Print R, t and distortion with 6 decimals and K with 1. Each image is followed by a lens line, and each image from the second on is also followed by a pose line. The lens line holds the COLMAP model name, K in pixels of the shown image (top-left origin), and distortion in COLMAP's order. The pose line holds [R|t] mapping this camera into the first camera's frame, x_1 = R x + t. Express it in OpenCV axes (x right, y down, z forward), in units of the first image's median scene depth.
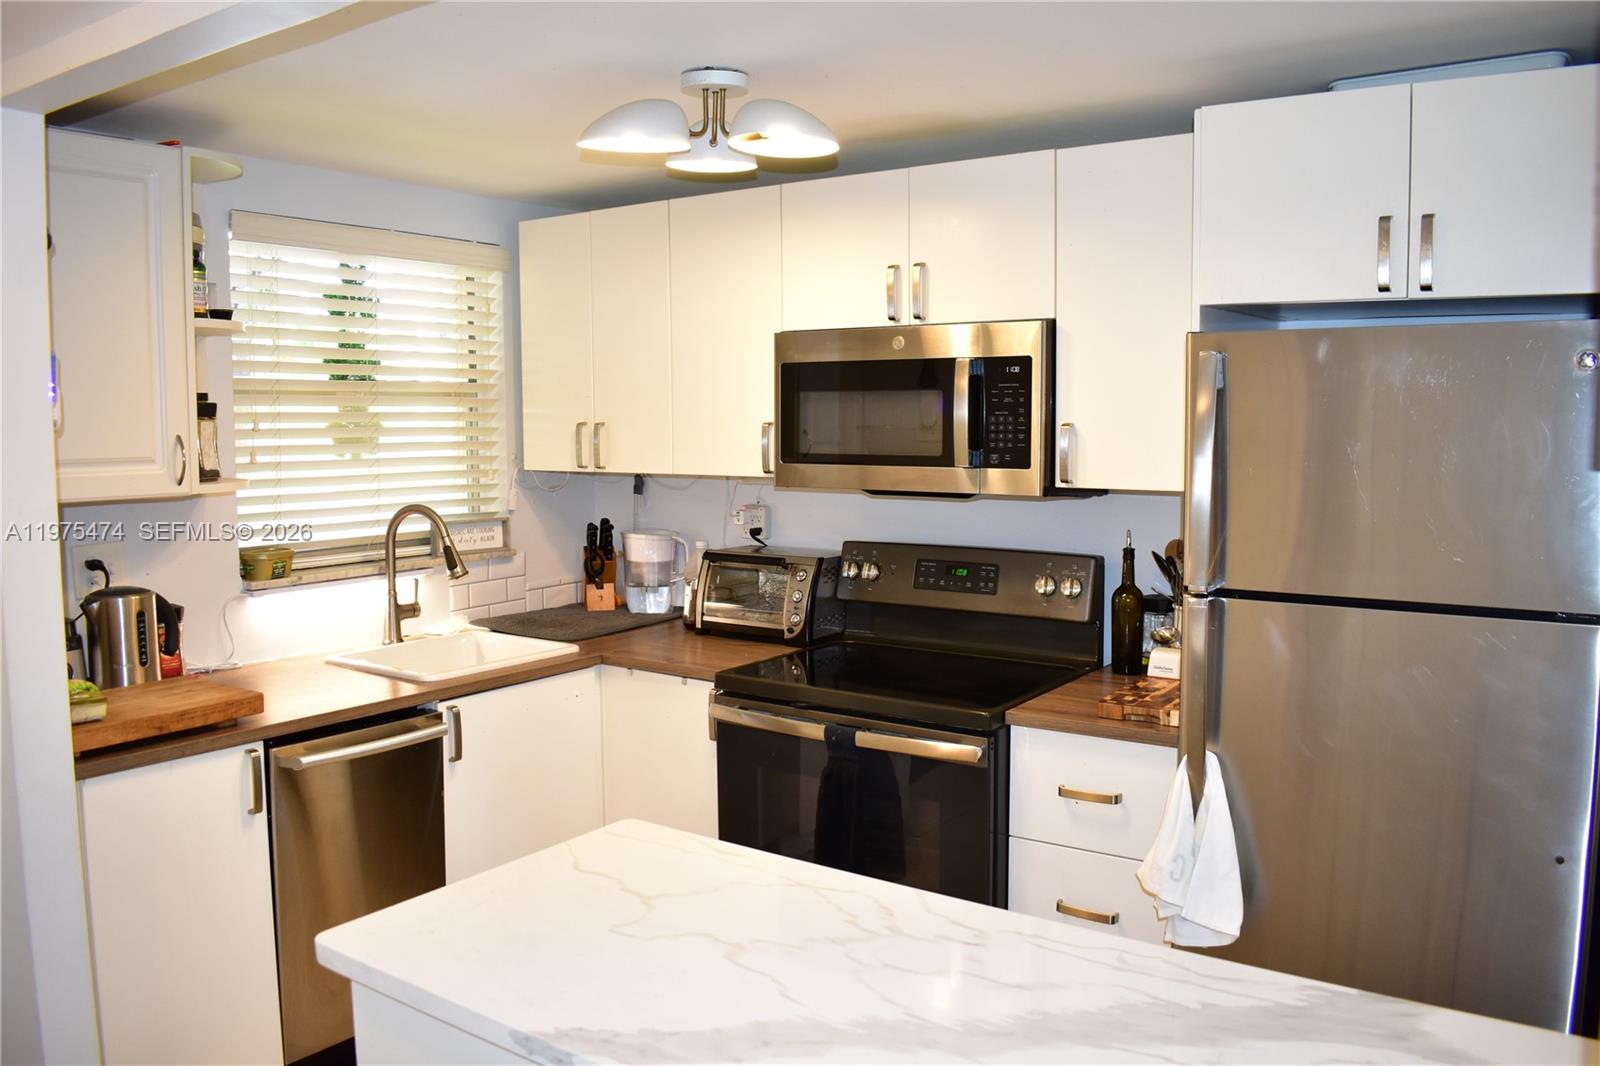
lens RADIAL K [[1259.2, 0, 808.1], [0, 1259.2, 538.3], [0, 0, 1]] dist [-0.094981, 0.017822]
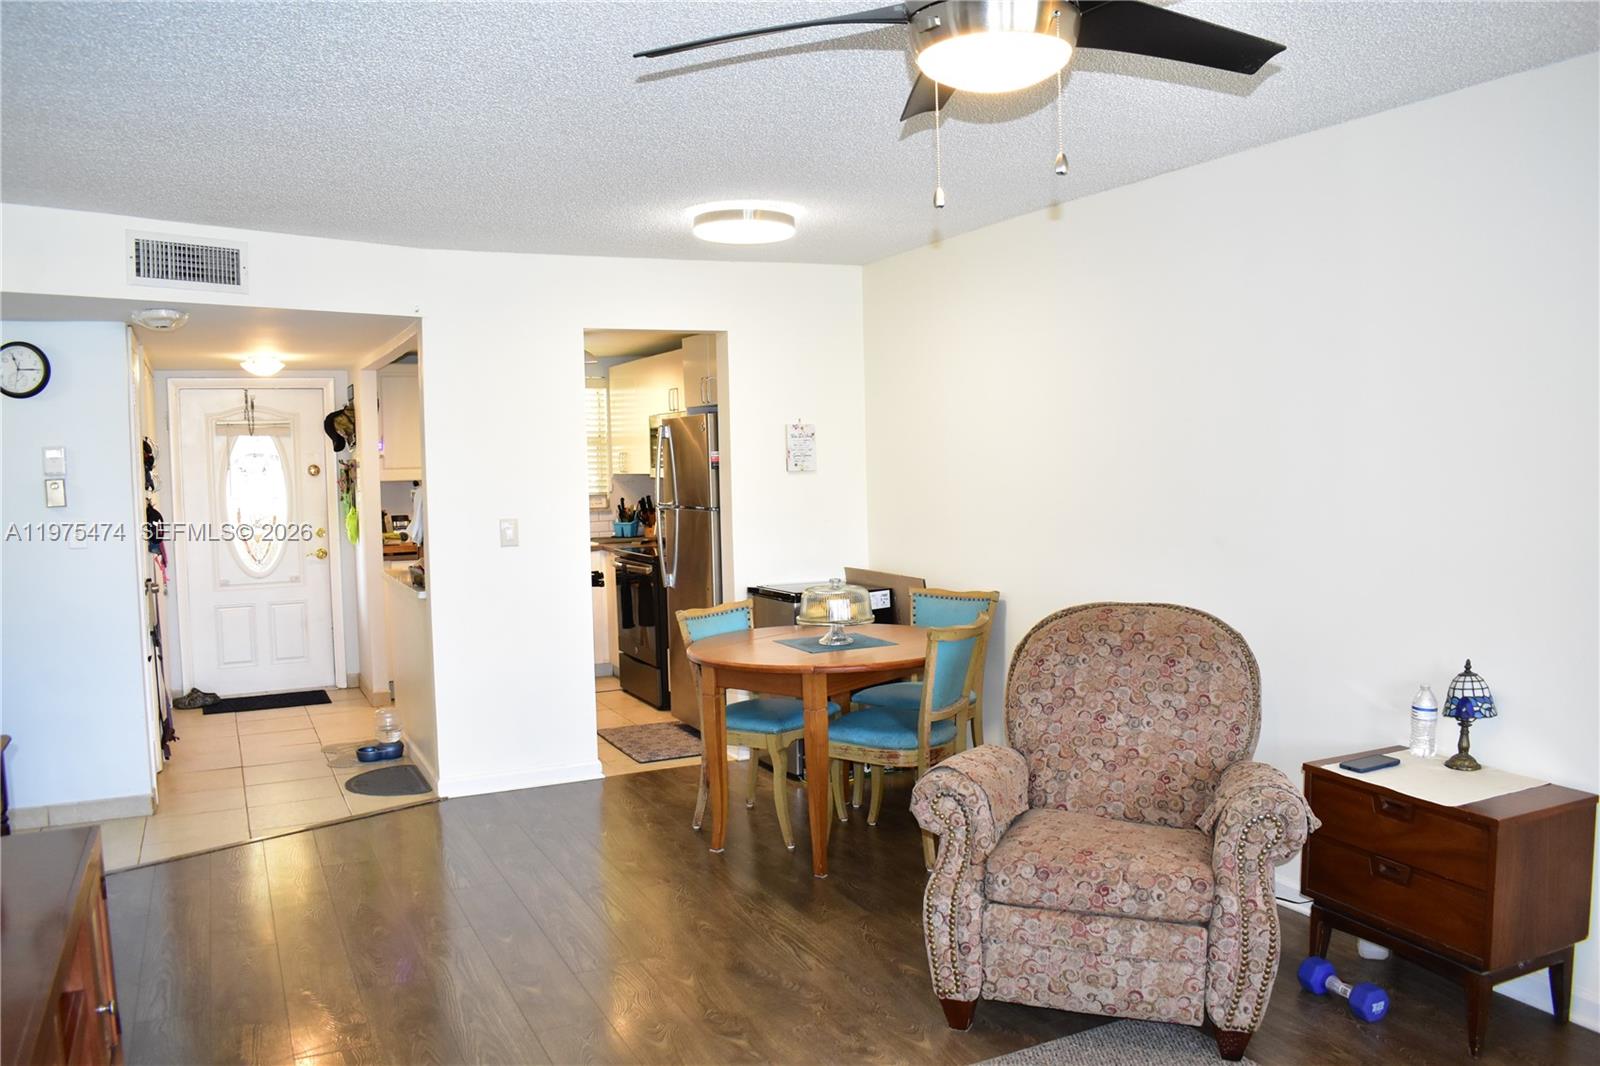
lens RADIAL K [[1259.2, 0, 822.0], [0, 1259.2, 531.2], [0, 0, 1]] dist [-0.094981, 0.017822]
pose [[0.879946, 0.015091, -0.474834, 1.533063], [-0.029533, 0.999300, -0.022971, 0.116886], [0.474155, 0.034237, 0.879775, -1.078871]]
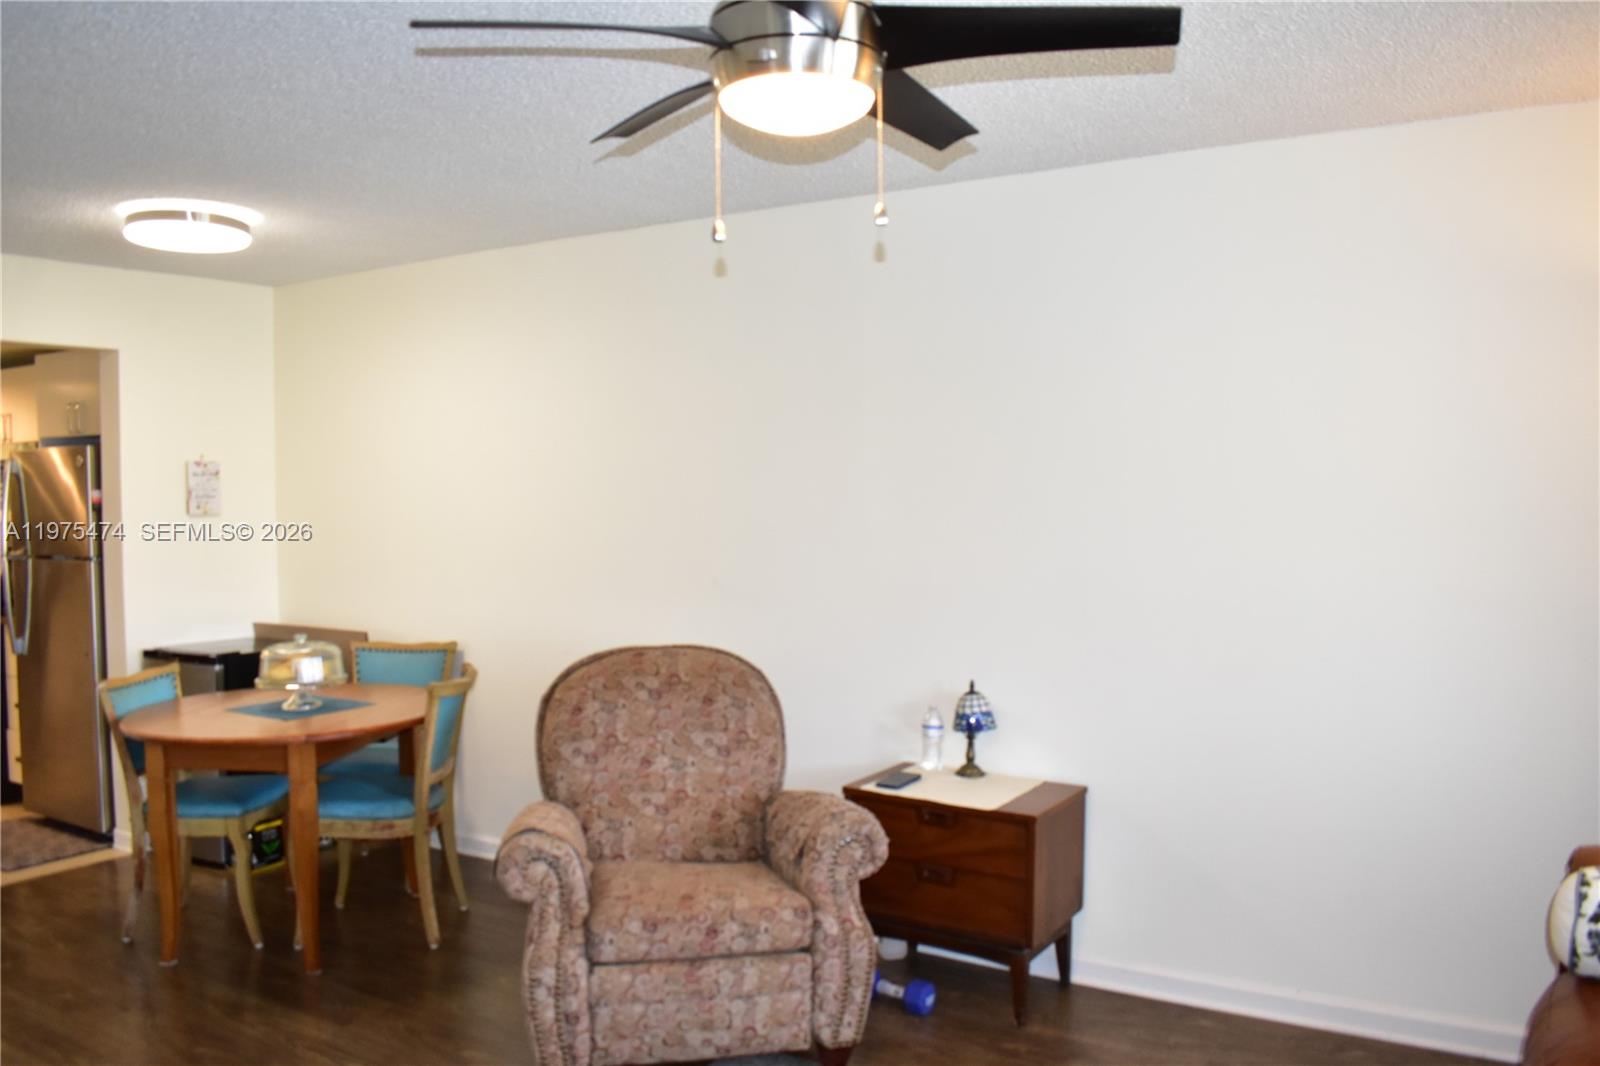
lens RADIAL K [[1259.2, 0, 808.1], [0, 1259.2, 531.1], [0, 0, 1]] dist [-0.094981, 0.017822]
pose [[0.997016, -0.004619, 0.077054, 1.110361], [0.009634, 0.997849, -0.064841, 0.120318], [-0.076589, 0.065389, 0.994916, -1.121864]]
